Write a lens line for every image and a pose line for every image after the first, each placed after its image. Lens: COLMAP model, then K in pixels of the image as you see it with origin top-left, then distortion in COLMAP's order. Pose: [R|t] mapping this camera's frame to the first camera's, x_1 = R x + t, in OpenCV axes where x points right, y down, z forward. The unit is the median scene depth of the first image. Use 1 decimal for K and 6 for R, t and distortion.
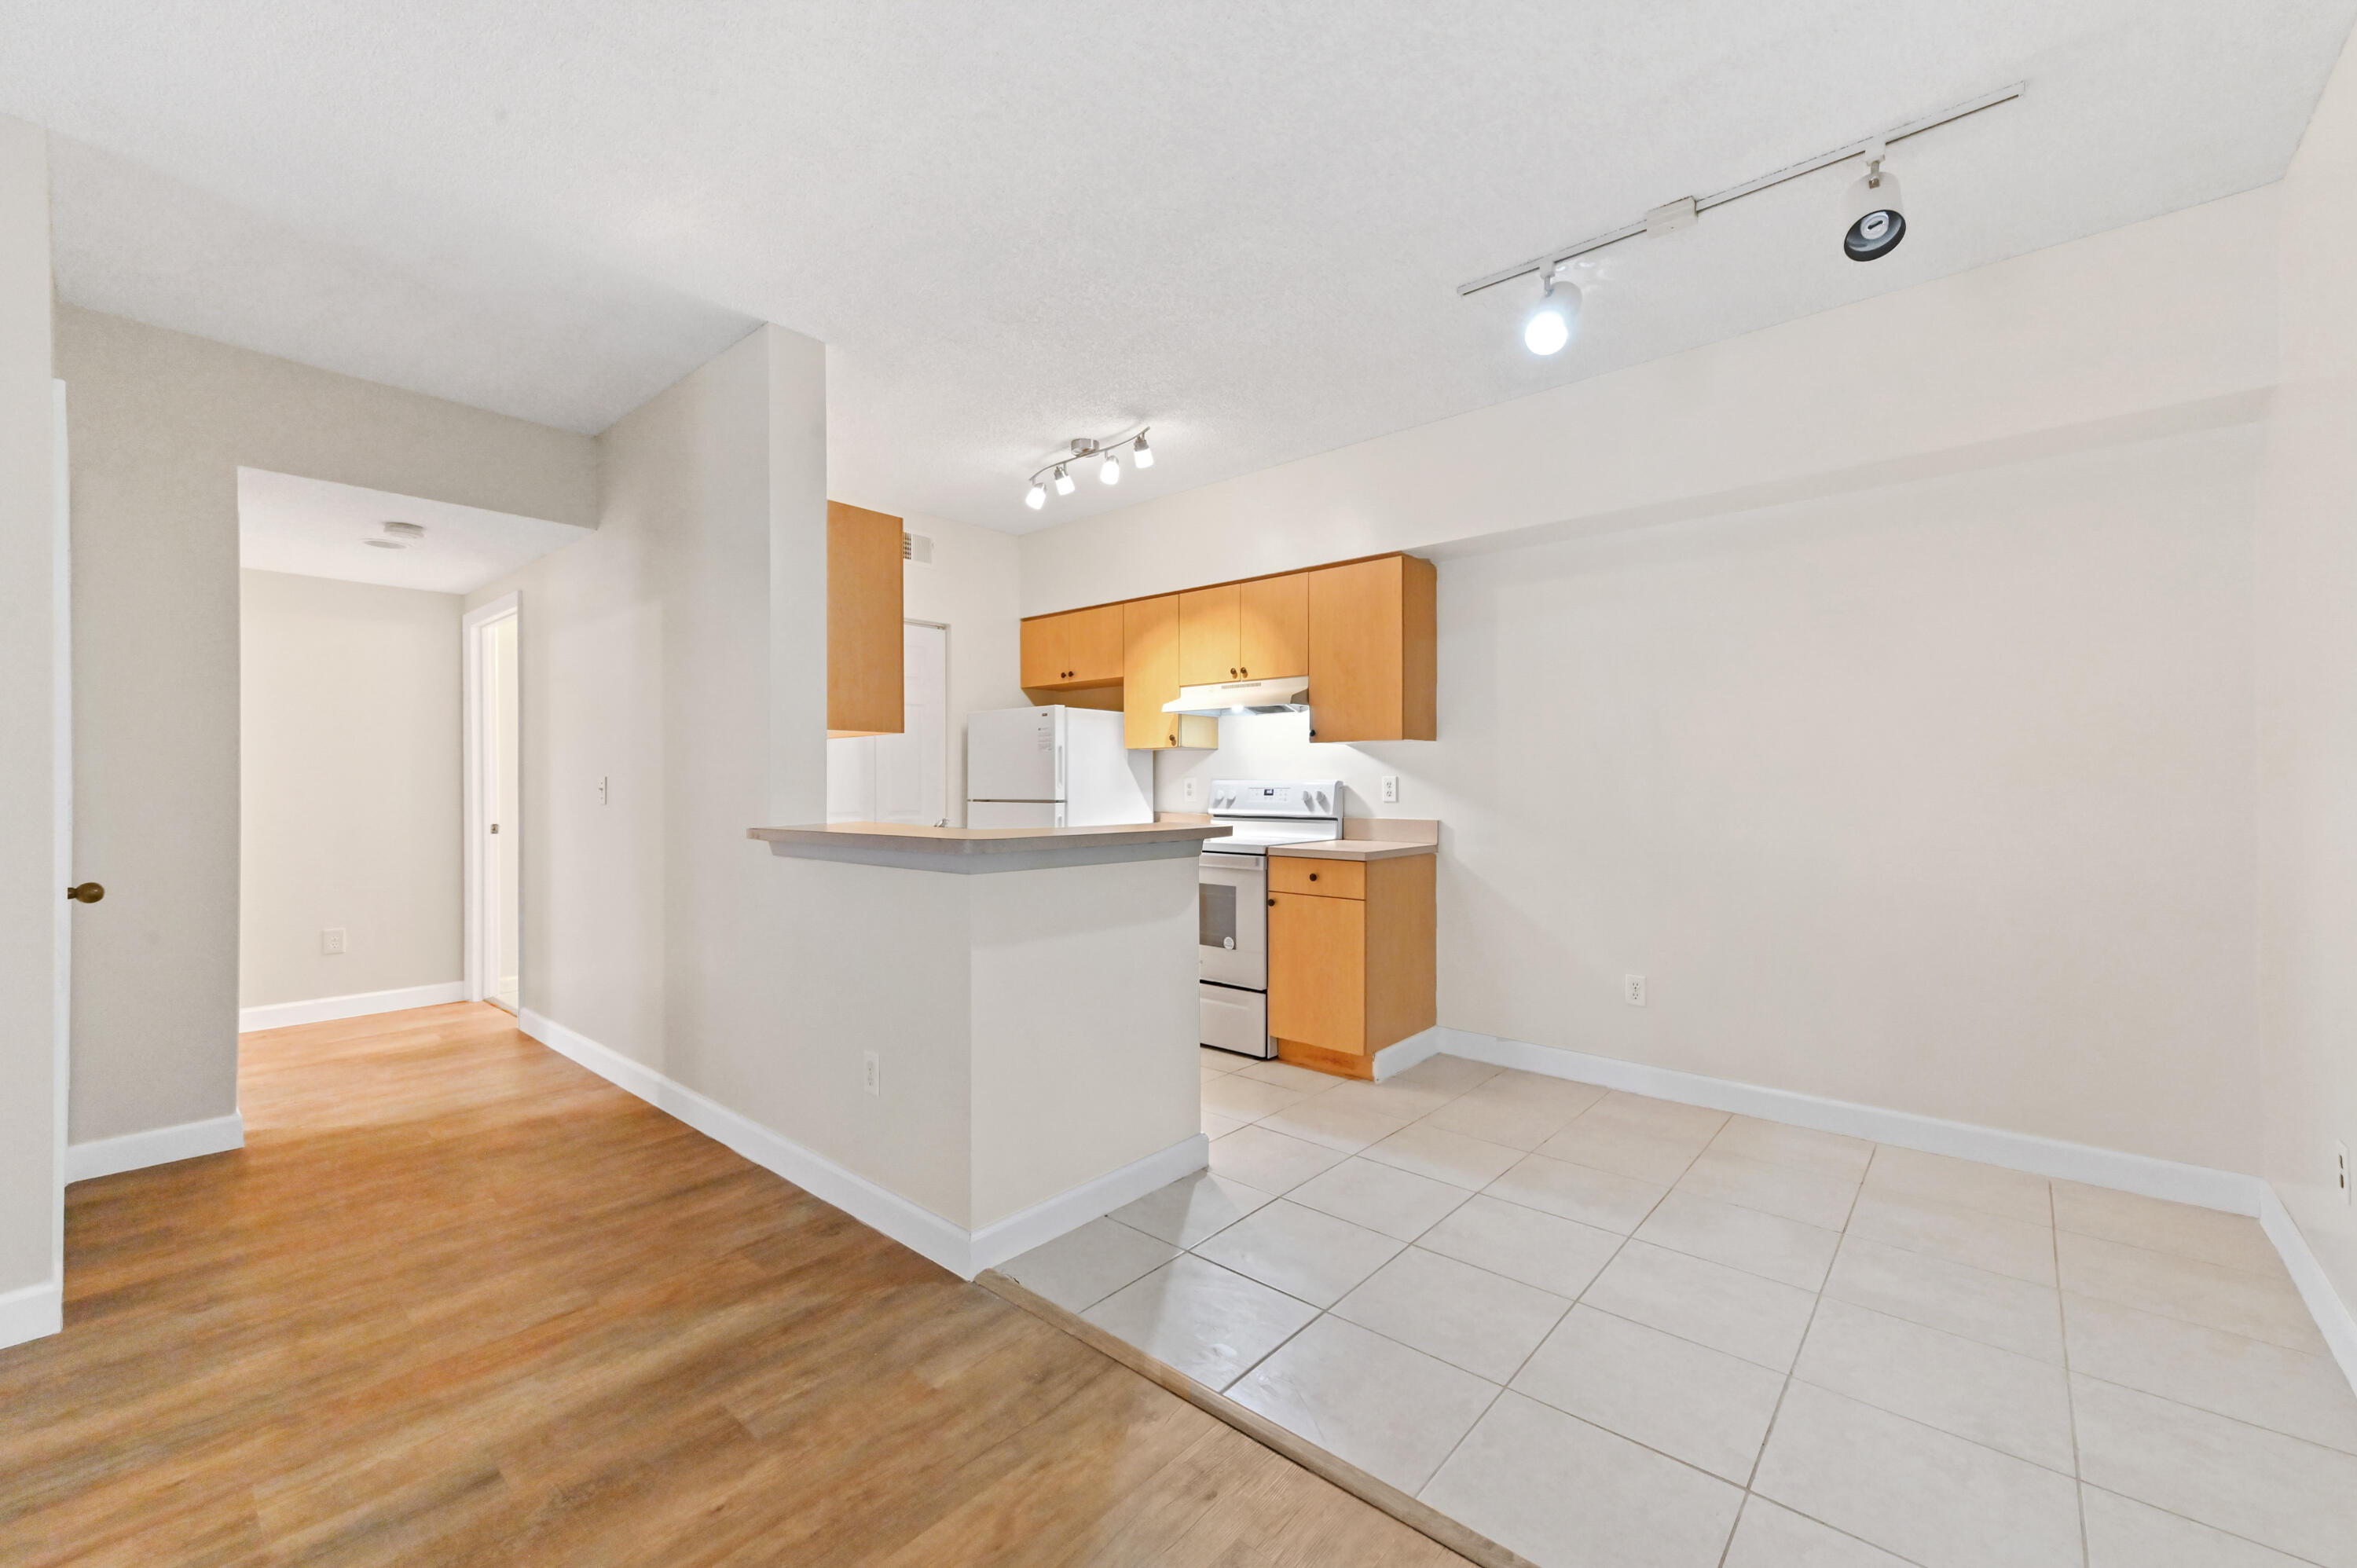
lens RADIAL K [[942.7, 0, 1179.9], [0, 942.7, 777.8], [0, 0, 1]] dist [0.014173, -0.000255]
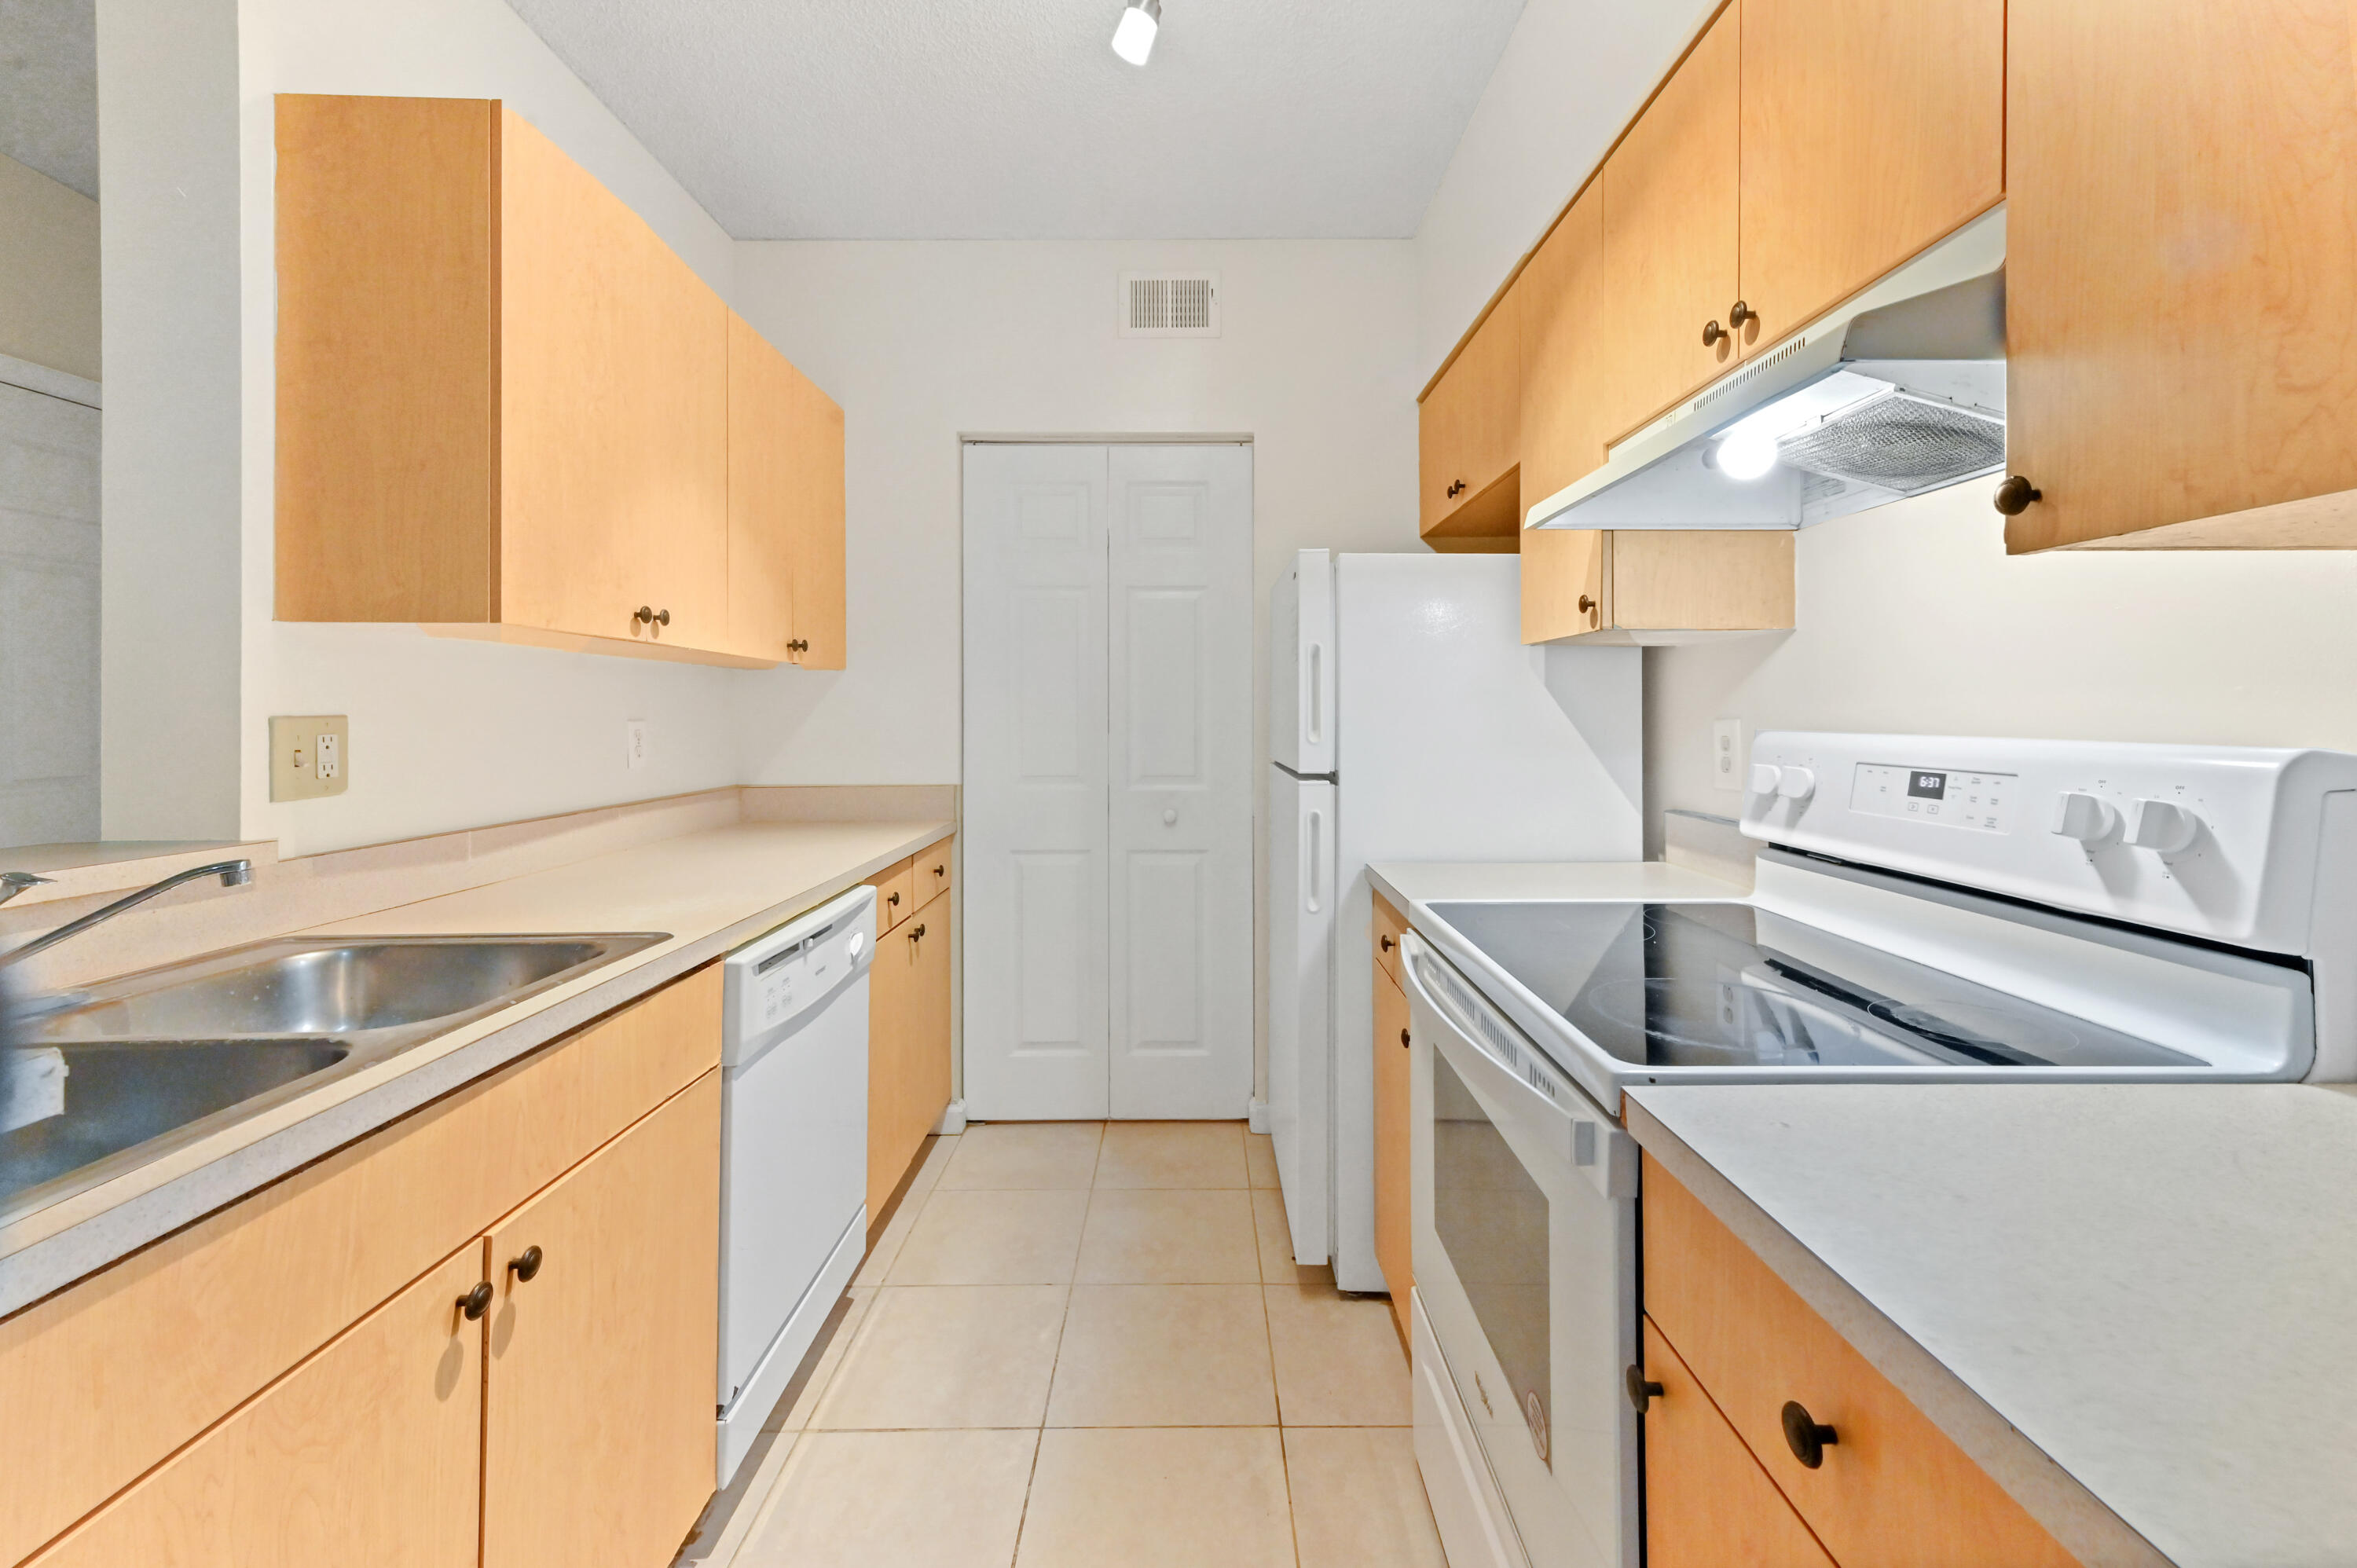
lens RADIAL K [[942.7, 0, 1182.6], [0, 942.7, 717.4], [0, 0, 1]] dist [0.014173, -0.000255]
pose [[0.651773, 0.004925, -0.758398, 0.235958], [0.004776, 0.999932, 0.010598, -0.009221], [0.758399, -0.010529, 0.651705, 1.020015]]
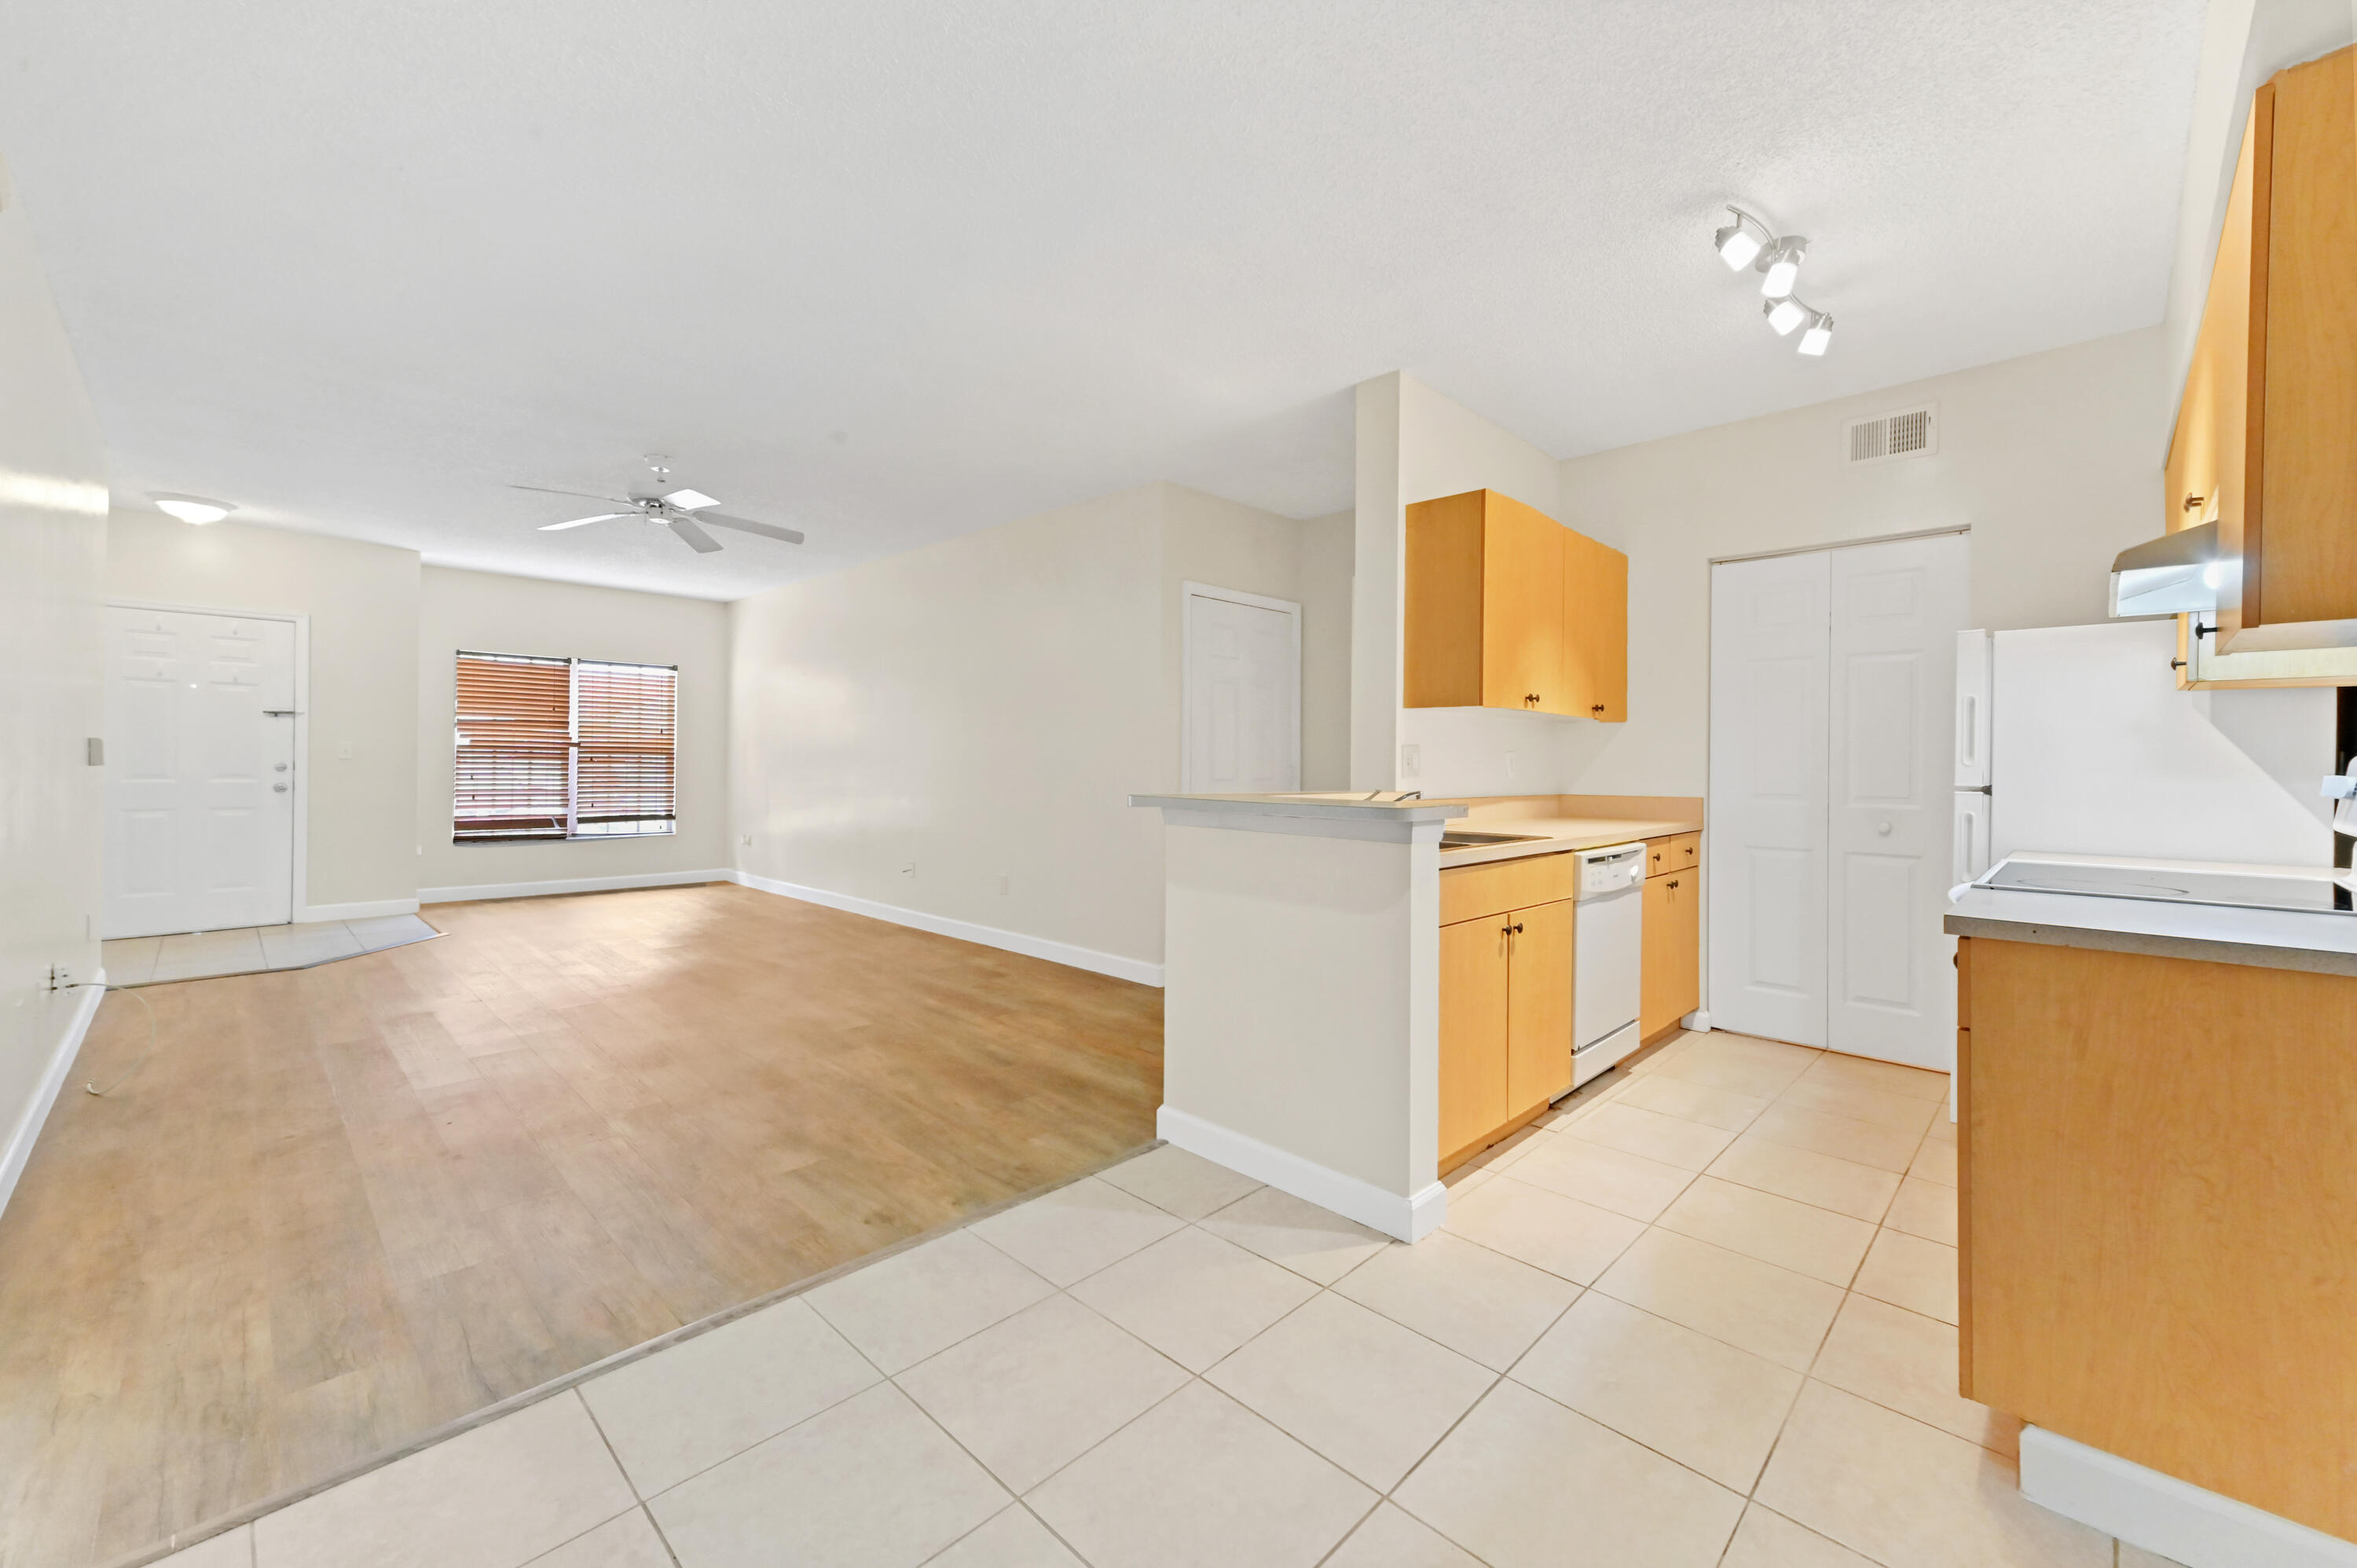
lens RADIAL K [[942.7, 0, 1201.9], [0, 942.7, 757.3], [0, 0, 1]] dist [0.014173, -0.000255]
pose [[-0.045024, -0.003404, -0.998980, 0.760116], [-0.001749, 0.999993, -0.003328, 0.011662], [0.998984, 0.001597, -0.045029, 0.802709]]
